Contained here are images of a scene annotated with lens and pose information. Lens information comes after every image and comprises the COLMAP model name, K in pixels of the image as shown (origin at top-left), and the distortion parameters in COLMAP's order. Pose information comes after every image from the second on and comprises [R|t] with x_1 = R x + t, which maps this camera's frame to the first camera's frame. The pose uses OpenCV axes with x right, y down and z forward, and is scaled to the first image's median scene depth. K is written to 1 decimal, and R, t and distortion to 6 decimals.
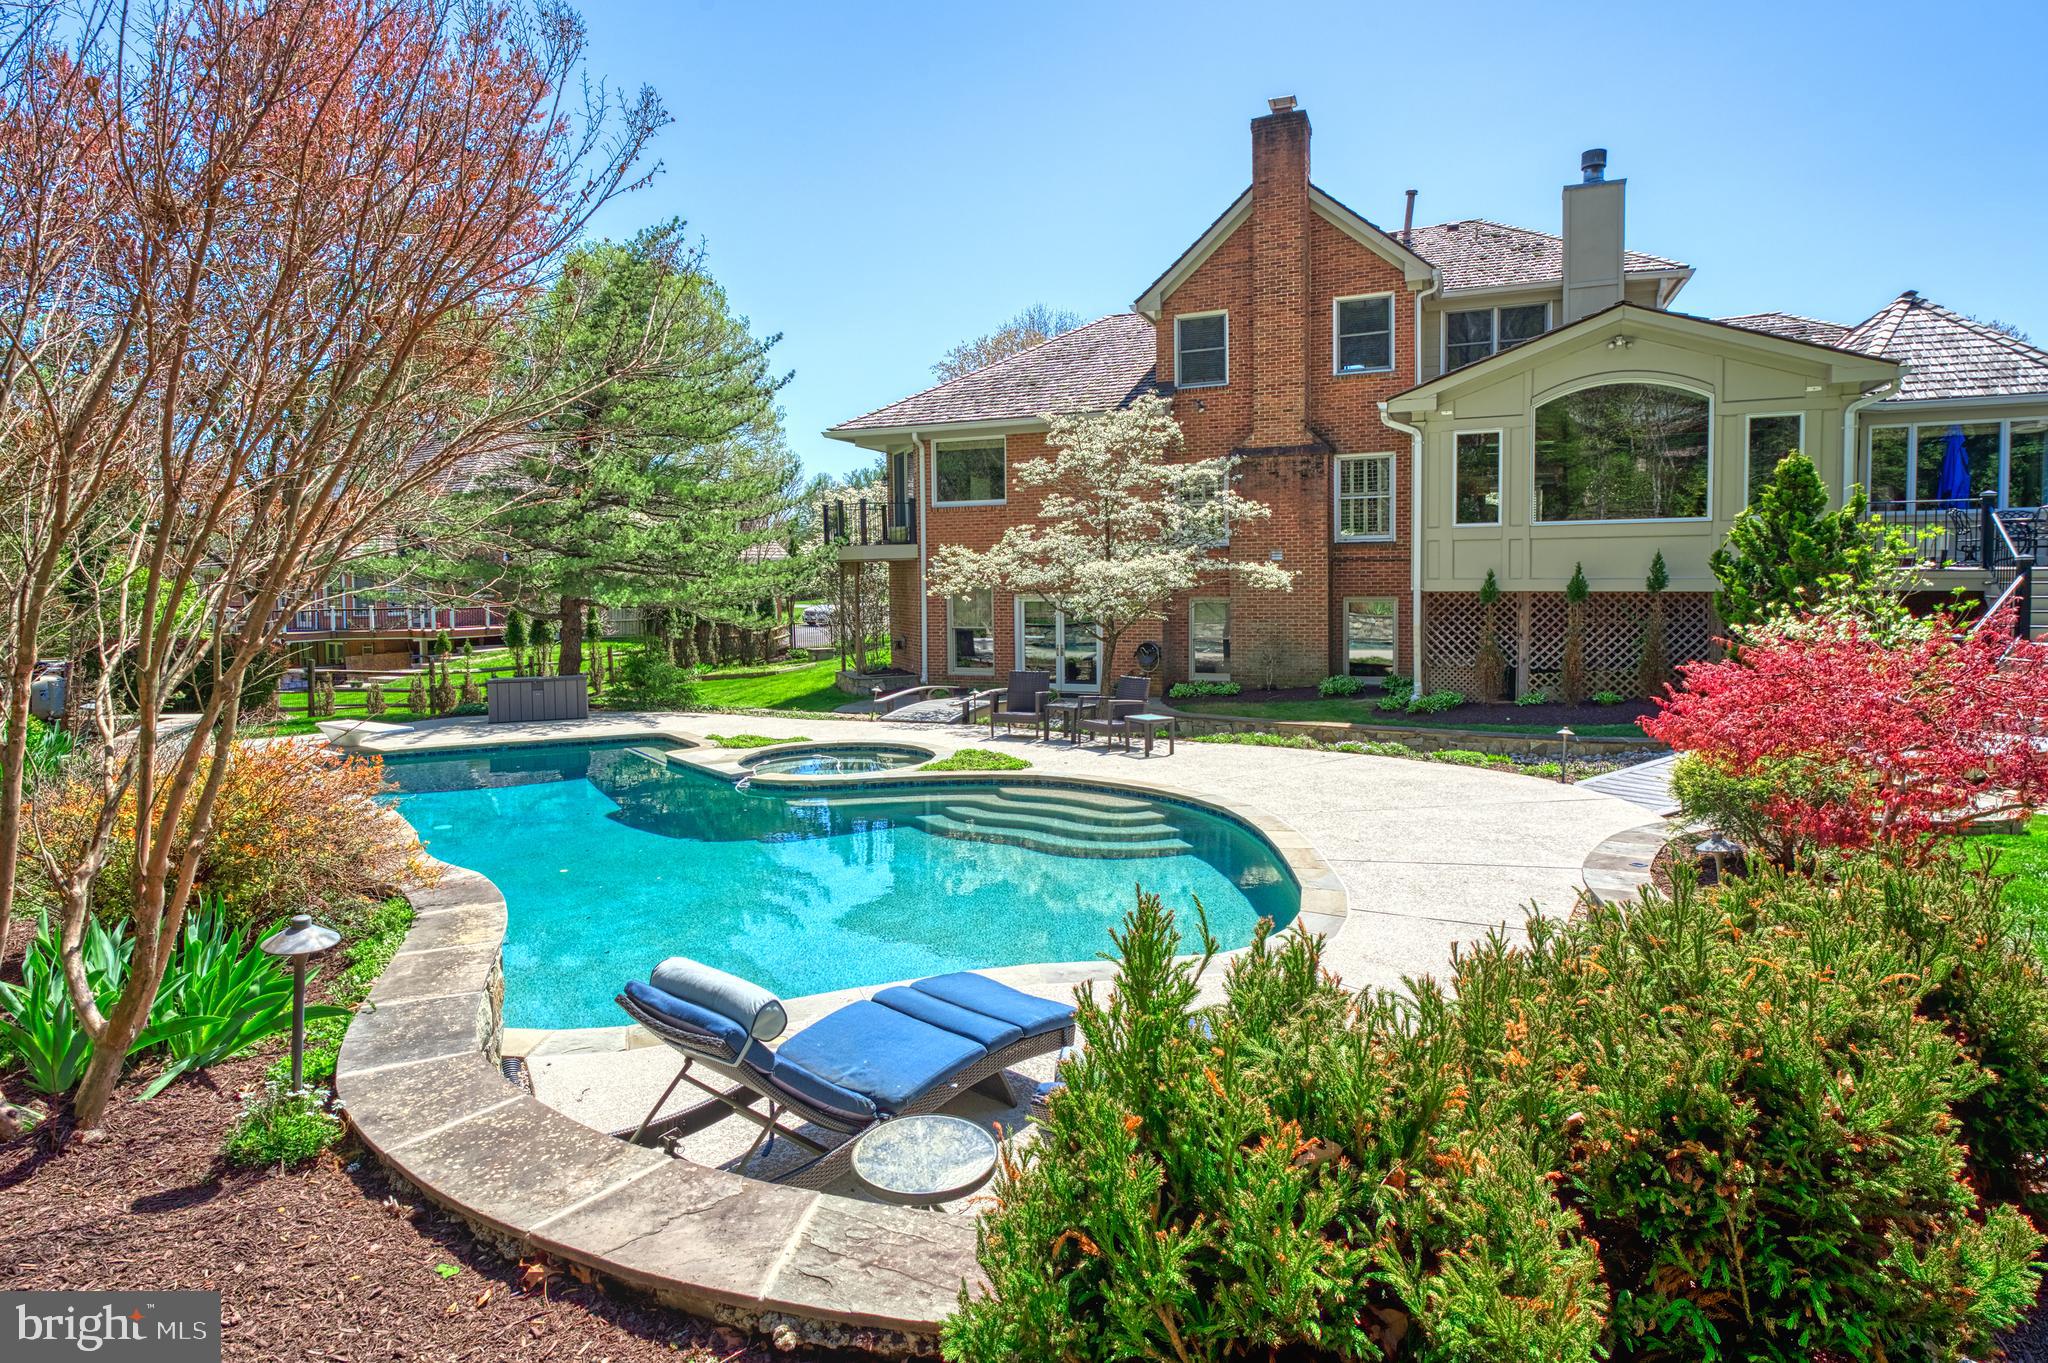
lens RADIAL K [[1115.9, 0, 1025.7], [0, 1115.9, 645.8], [0, 0, 1]] dist [-0.001429, 0.000371]
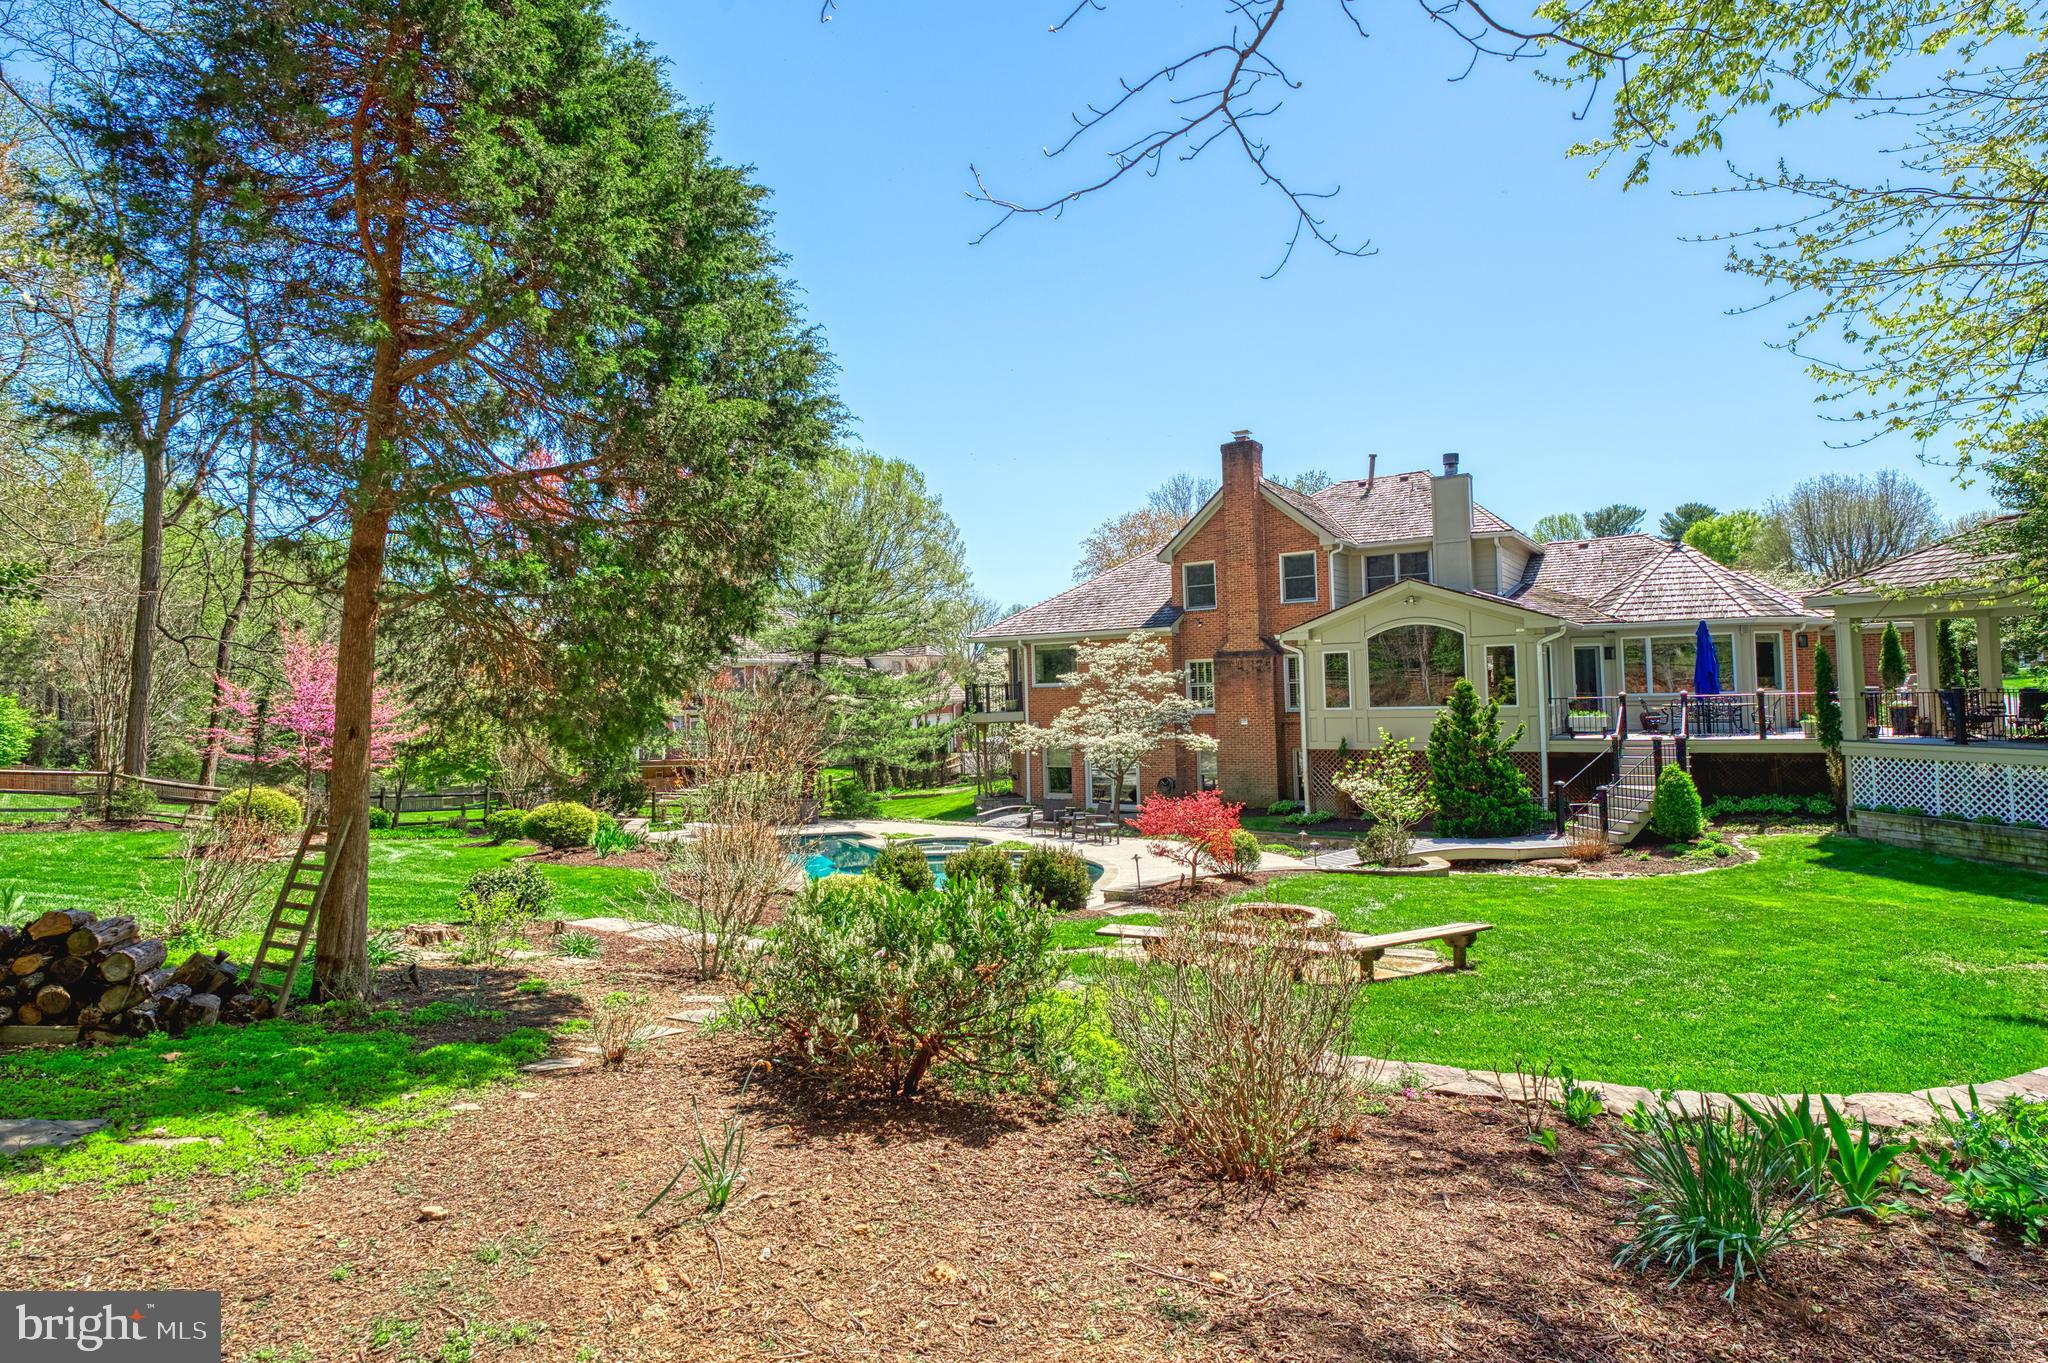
lens RADIAL K [[1115.9, 0, 1020.9], [0, 1115.9, 687.5], [0, 0, 1]] dist [-0.001429, 0.000371]
pose [[0.982325, -0.014053, -0.186655, 0.213609], [0.001905, 0.997877, -0.065102, -0.028553], [0.187173, 0.063596, 0.980266, -0.575395]]
